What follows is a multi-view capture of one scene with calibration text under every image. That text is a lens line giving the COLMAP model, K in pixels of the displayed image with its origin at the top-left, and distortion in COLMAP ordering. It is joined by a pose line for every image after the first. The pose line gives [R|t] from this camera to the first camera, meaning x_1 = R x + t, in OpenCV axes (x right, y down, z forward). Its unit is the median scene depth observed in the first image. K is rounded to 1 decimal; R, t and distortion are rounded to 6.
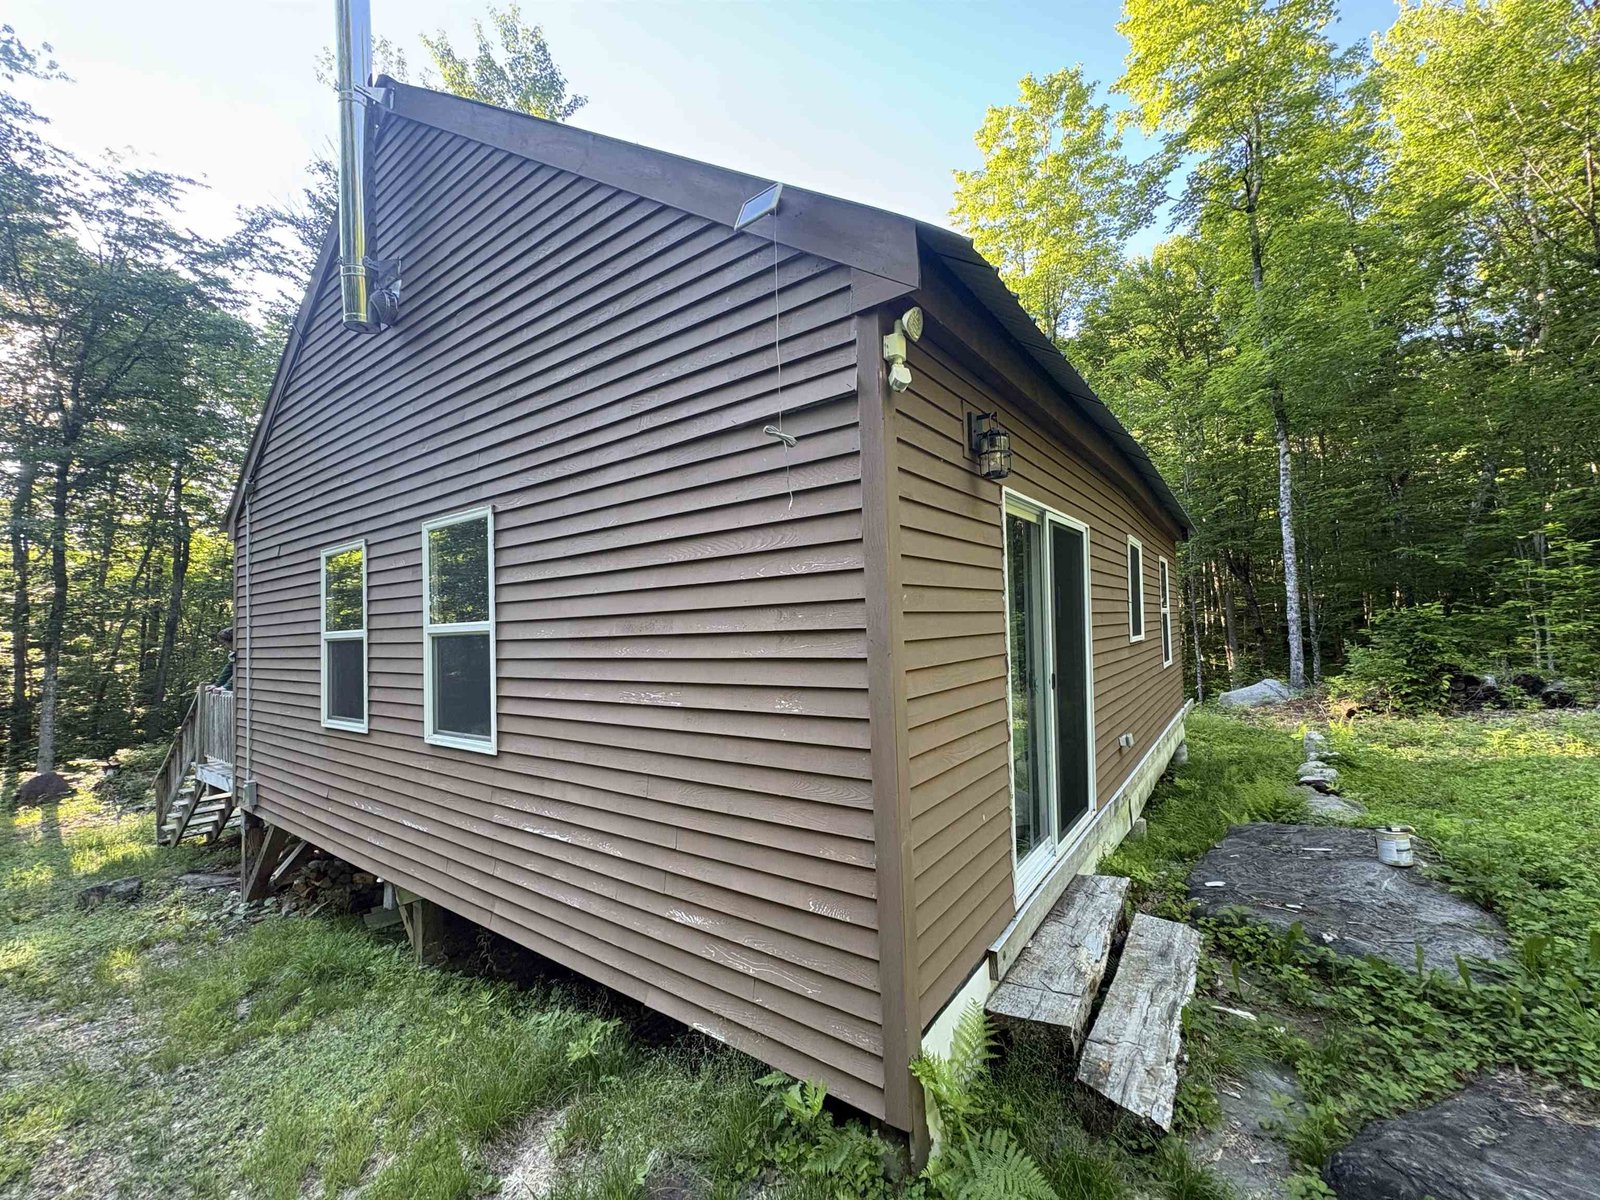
lens RADIAL K [[637.6, 0, 800.8], [0, 637.6, 601.0], [0, 0, 1]] dist [0.002573, 0.000090]
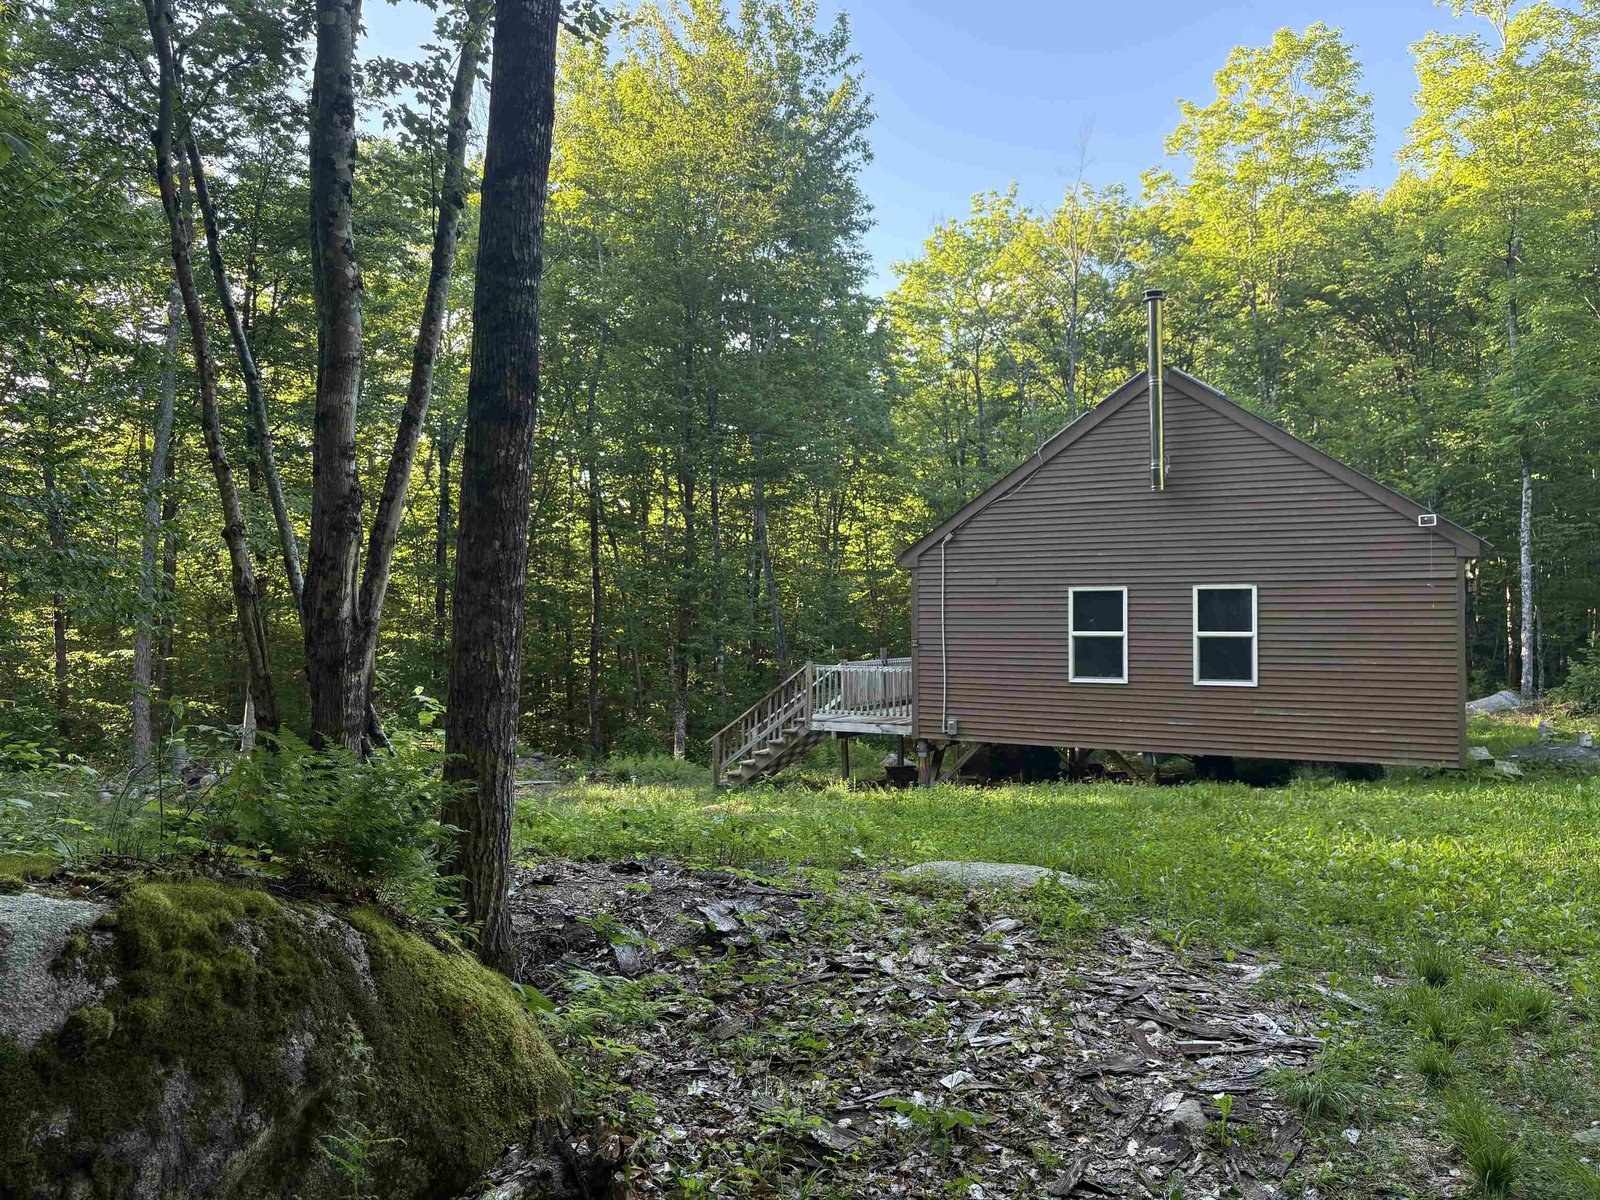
lens RADIAL K [[1217.6, 0, 802.2], [0, 1217.6, 605.7], [0, 0, 1]] dist [0.030124, -0.001342]
pose [[0.987821, 0.034267, 0.151773, -0.960809], [-0.038658, 0.998912, 0.026076, -0.041581], [-0.150715, -0.031625, 0.988071, -1.110287]]
